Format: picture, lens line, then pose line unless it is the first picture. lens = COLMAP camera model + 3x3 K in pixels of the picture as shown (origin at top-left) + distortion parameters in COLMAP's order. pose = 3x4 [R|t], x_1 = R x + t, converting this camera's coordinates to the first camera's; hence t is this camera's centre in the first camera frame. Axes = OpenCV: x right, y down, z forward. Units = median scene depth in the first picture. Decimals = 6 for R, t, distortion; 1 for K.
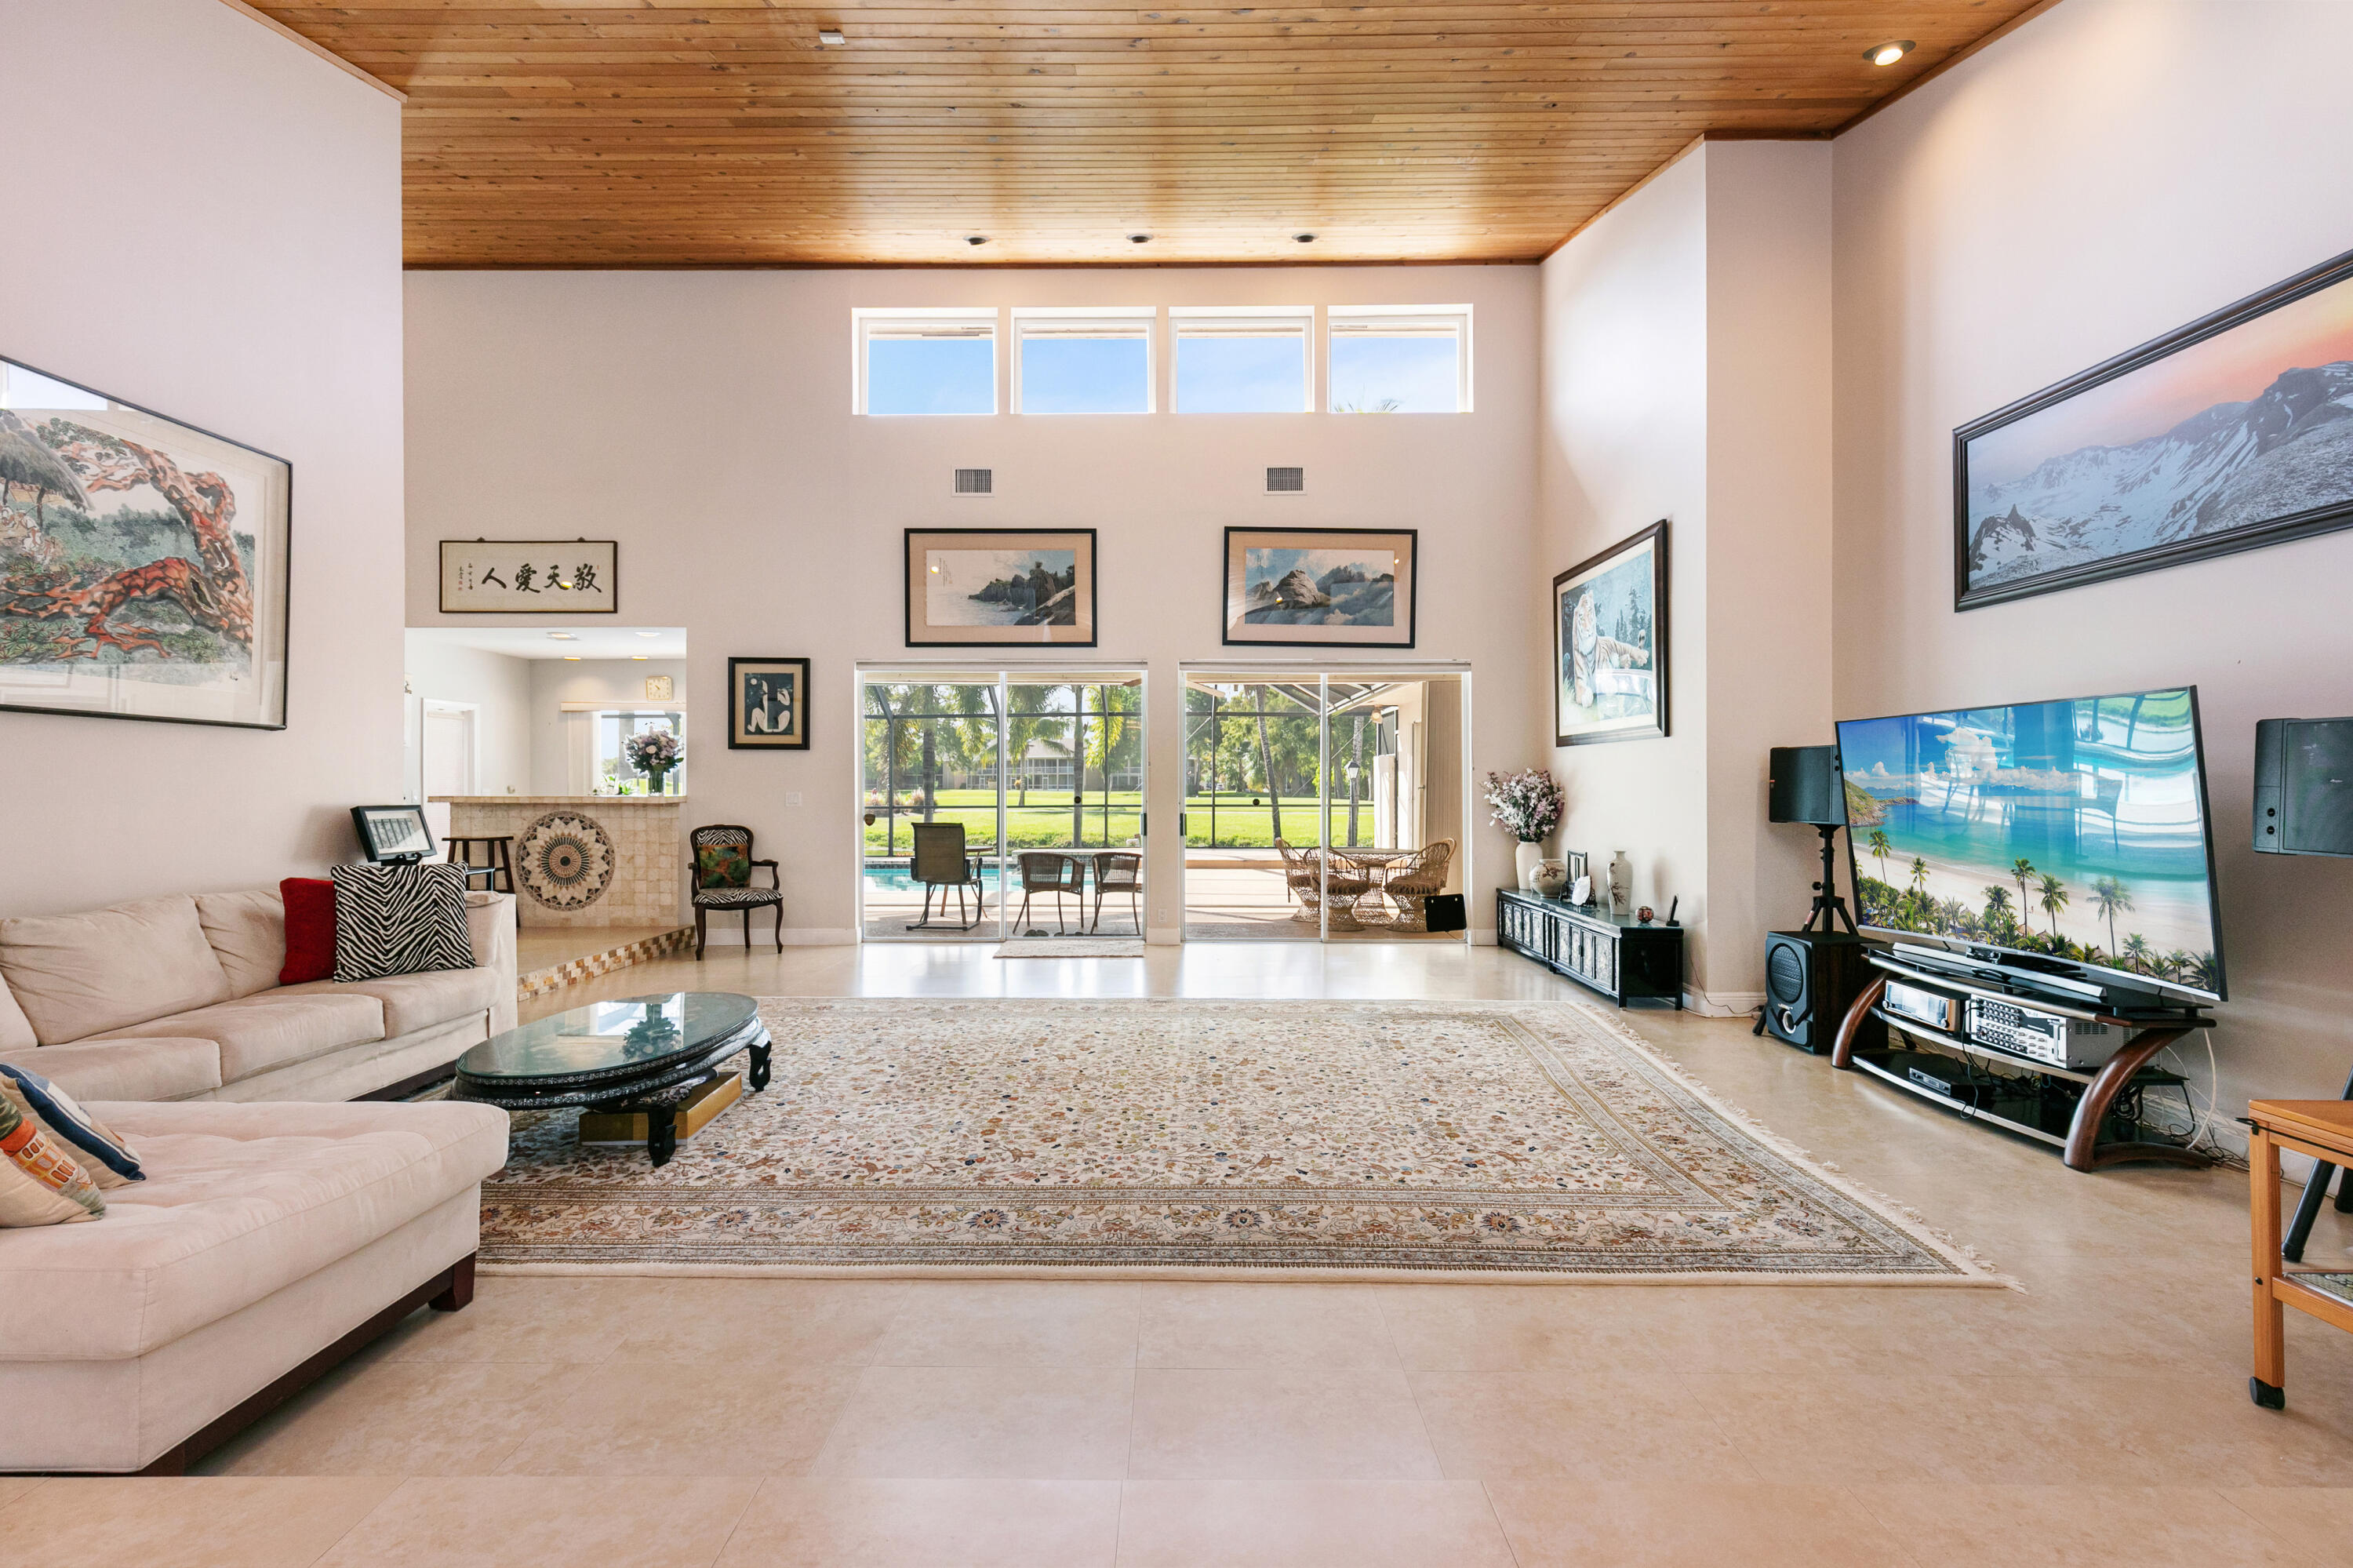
lens RADIAL K [[1065.9, 0, 1170.9], [0, 1065.9, 778.4], [0, 0, 1]] dist [0.014816, -0.002358]
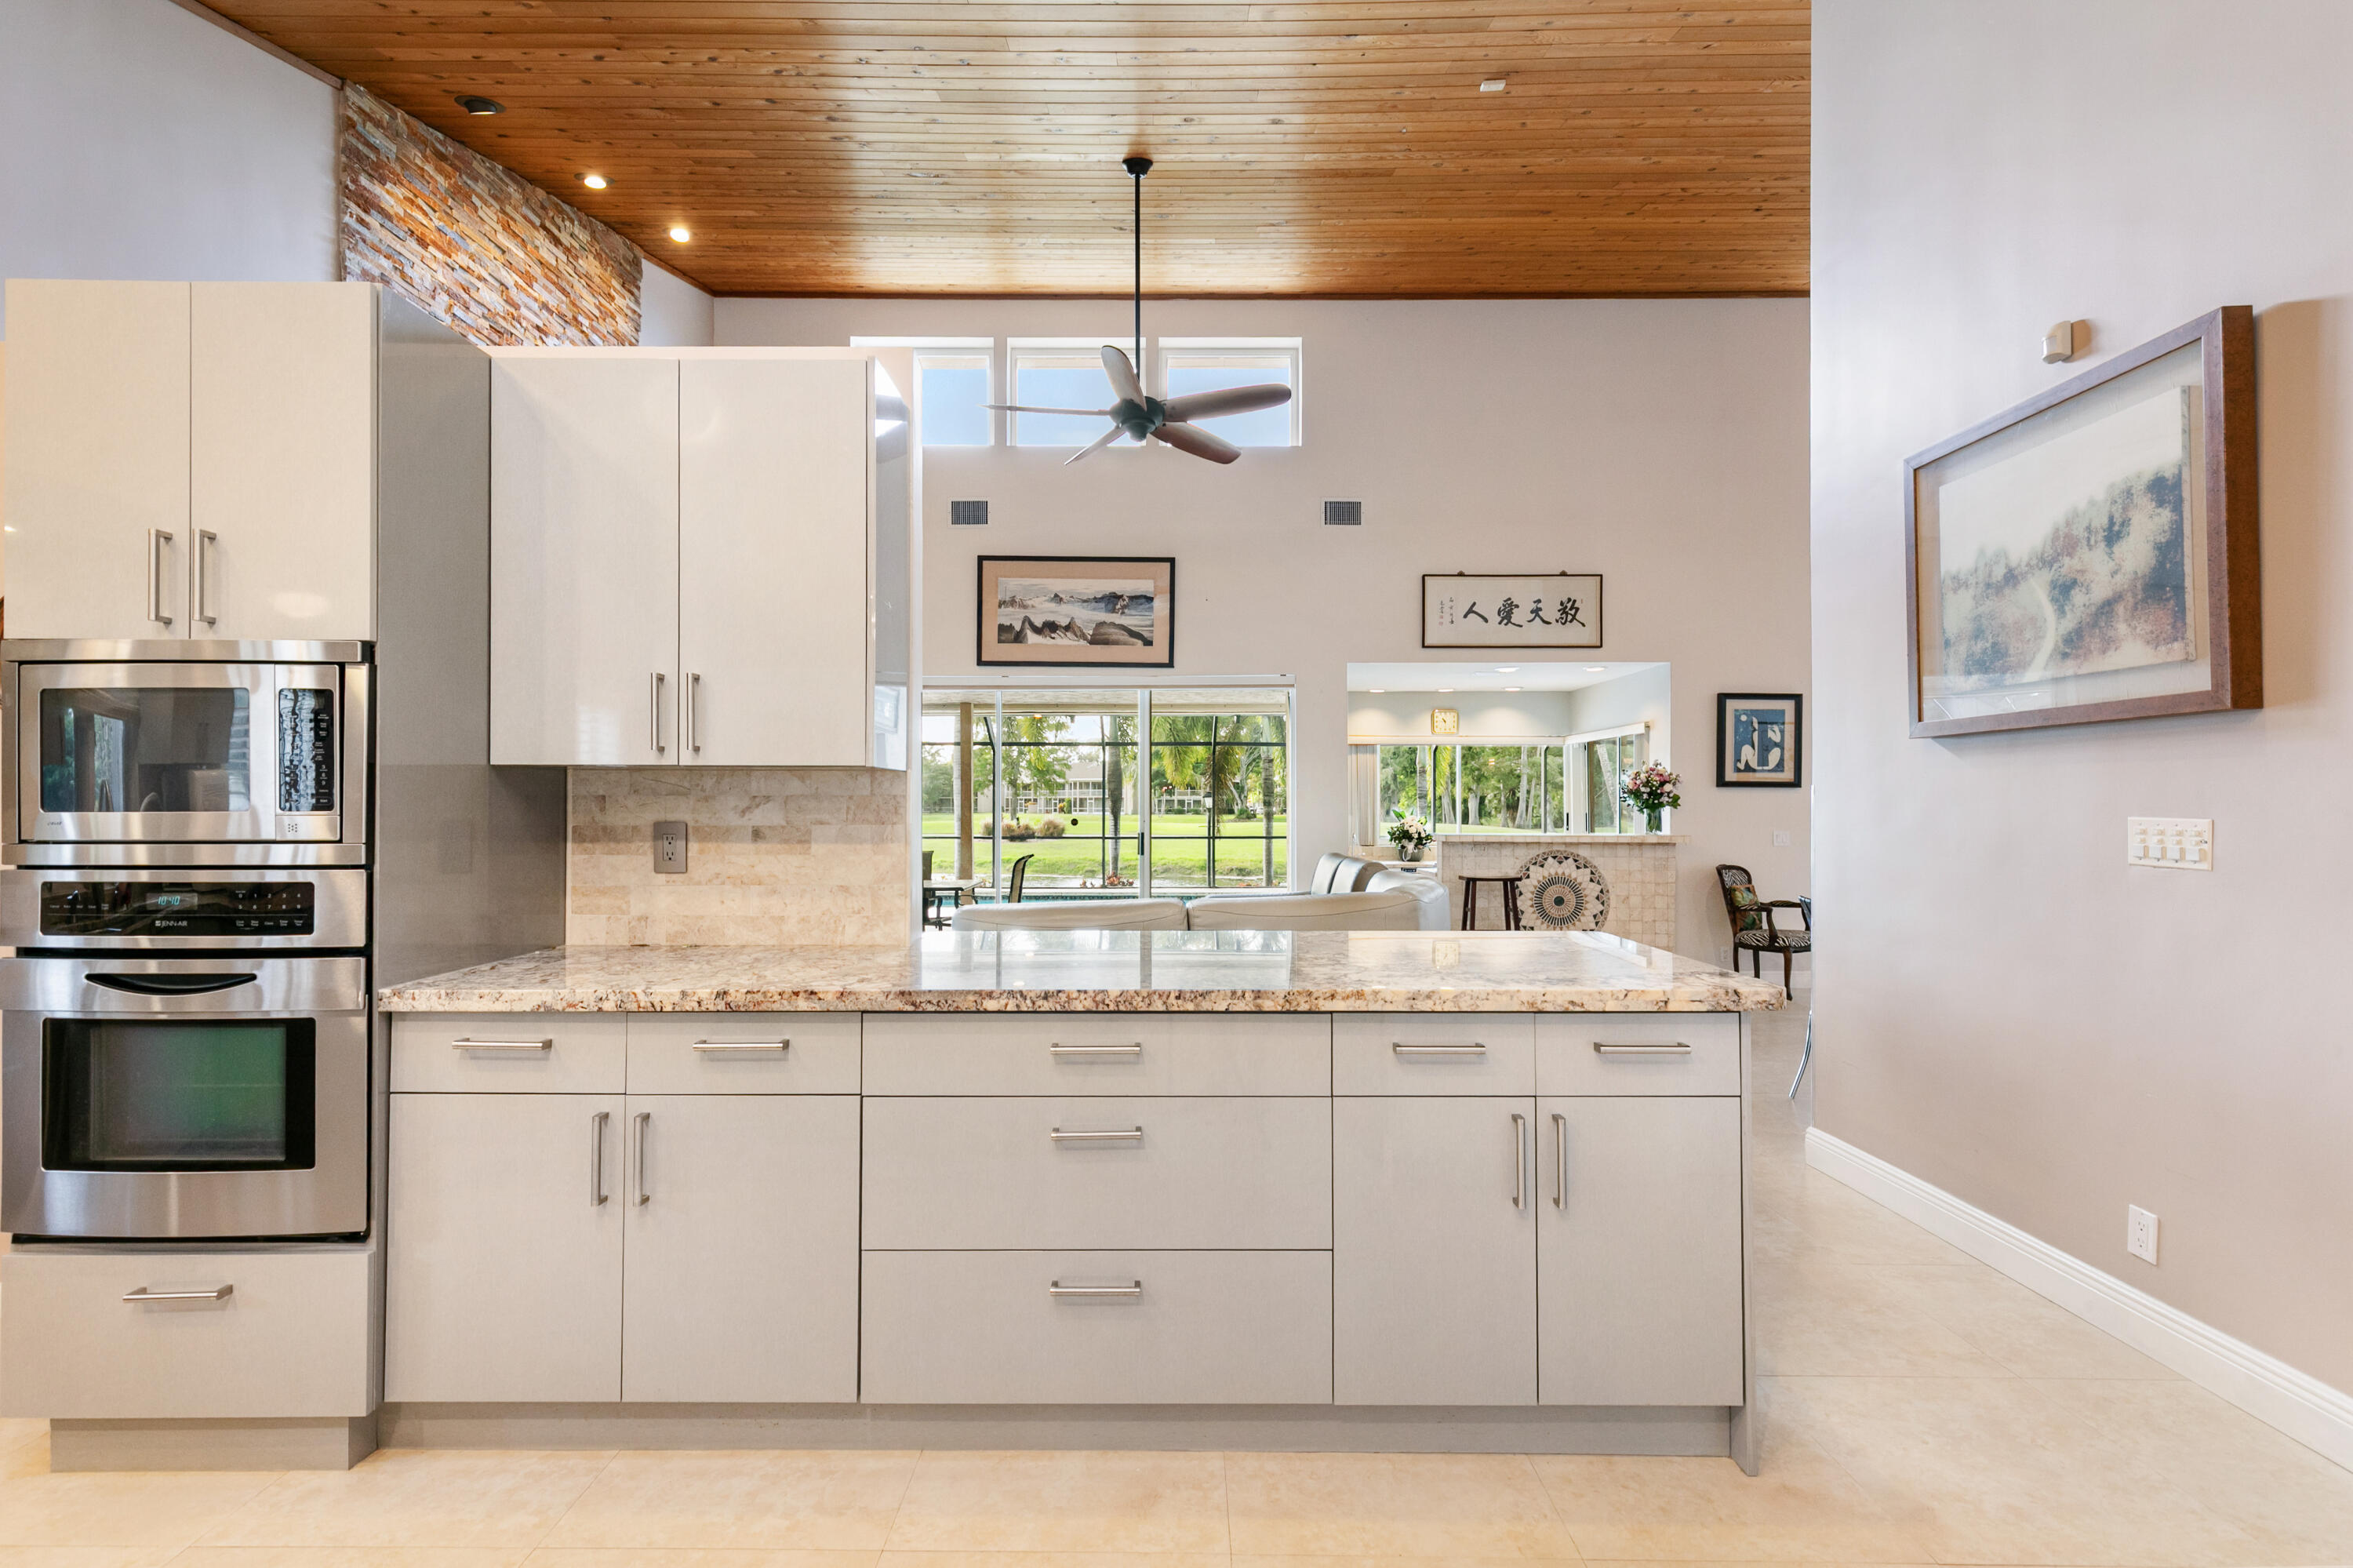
lens RADIAL K [[1065.9, 0, 1156.4], [0, 1065.9, 798.7], [0, 0, 1]] dist [0.014816, -0.002358]
pose [[0.999991, 0.002998, -0.003082, -1.282133], [-0.003001, 0.999995, -0.000822, -0.019896], [0.003080, 0.000831, 0.999995, 0.025486]]
